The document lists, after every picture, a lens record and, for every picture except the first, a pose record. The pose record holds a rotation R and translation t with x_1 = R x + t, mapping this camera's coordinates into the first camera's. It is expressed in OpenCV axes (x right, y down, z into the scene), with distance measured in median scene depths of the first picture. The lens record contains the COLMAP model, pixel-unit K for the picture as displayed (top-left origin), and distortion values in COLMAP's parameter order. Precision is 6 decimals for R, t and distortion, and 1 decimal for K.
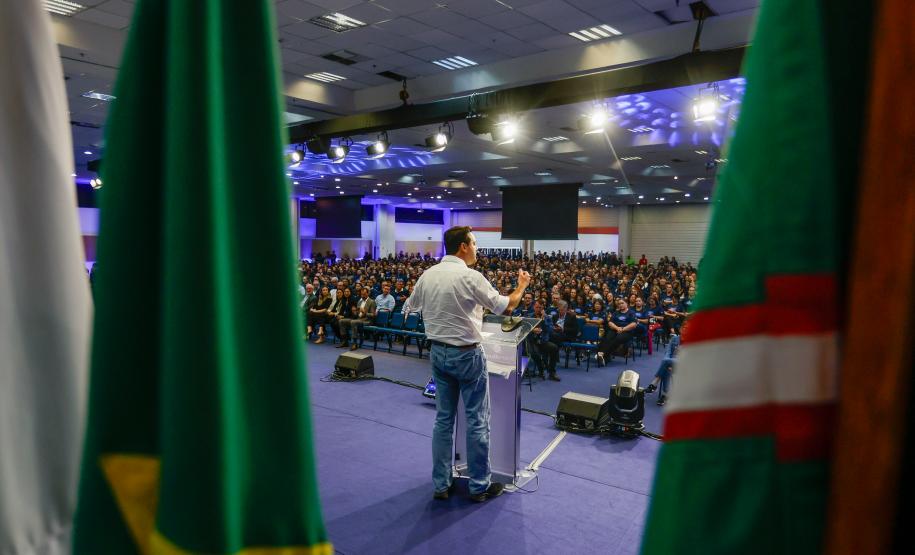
lens RADIAL K [[642.1, 0, 455.6], [0, 642.1, 285.0], [0, 0, 1]] dist [0.008760, -0.001330]
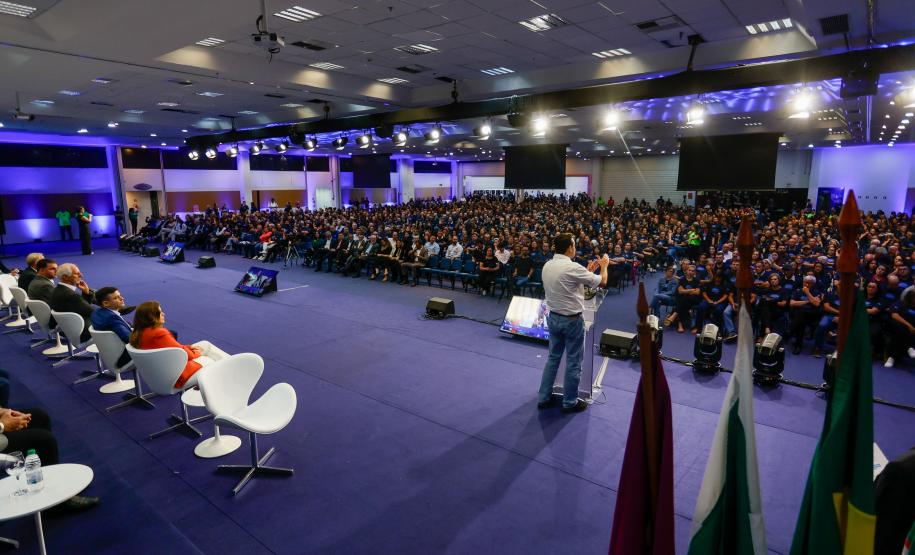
lens RADIAL K [[516.4, 0, 459.2], [0, 516.4, 269.7], [0, 0, 1]] dist [0.009086, 0.001464]
pose [[0.999495, -0.022366, 0.022576, -0.090458], [0.019779, 0.993852, 0.108935, -0.049958], [-0.024874, -0.108433, 0.993792, -0.067686]]
